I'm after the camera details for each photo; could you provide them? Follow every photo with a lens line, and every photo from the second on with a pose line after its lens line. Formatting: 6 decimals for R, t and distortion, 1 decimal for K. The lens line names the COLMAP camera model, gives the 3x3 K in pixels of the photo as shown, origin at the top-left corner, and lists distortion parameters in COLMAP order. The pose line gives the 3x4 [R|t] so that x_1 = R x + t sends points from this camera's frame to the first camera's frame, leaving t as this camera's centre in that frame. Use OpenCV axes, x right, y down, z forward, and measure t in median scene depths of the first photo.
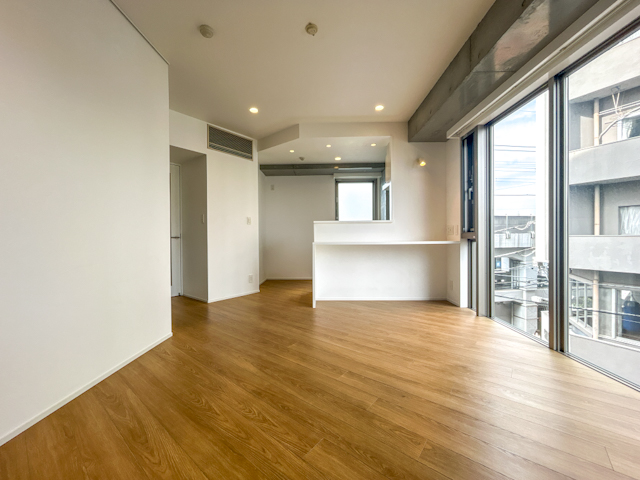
lens RADIAL K [[257.9, 0, 318.3], [0, 257.9, 239.3], [0, 0, 1]] dist [-0.000186, -0.000072]
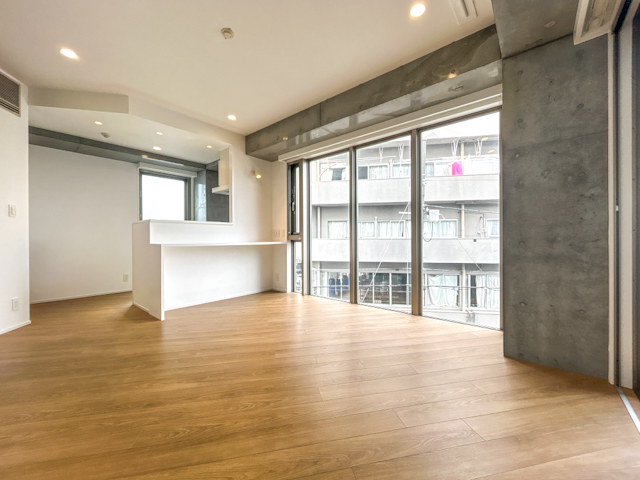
lens RADIAL K [[257.9, 0, 318.3], [0, 257.9, 239.3], [0, 0, 1]] dist [-0.000186, -0.000072]
pose [[0.629555, 0.002604, 0.776952, -0.334211], [0.006011, 0.999948, -0.008223, 0.005775], [-0.776933, 0.009847, 0.629506, 0.047612]]
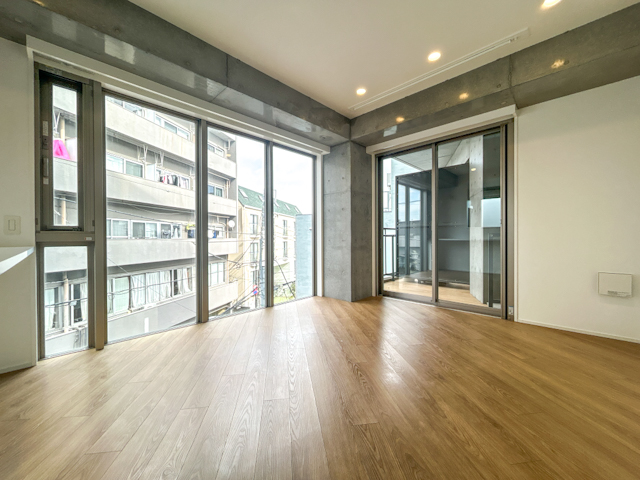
lens RADIAL K [[257.9, 0, 318.3], [0, 257.9, 239.3], [0, 0, 1]] dist [-0.000186, -0.000072]
pose [[-0.732268, 0.007456, 0.680975, -0.252950], [0.016467, 0.999842, 0.006761, -0.002170], [-0.680817, 0.016165, -0.732275, 0.910089]]
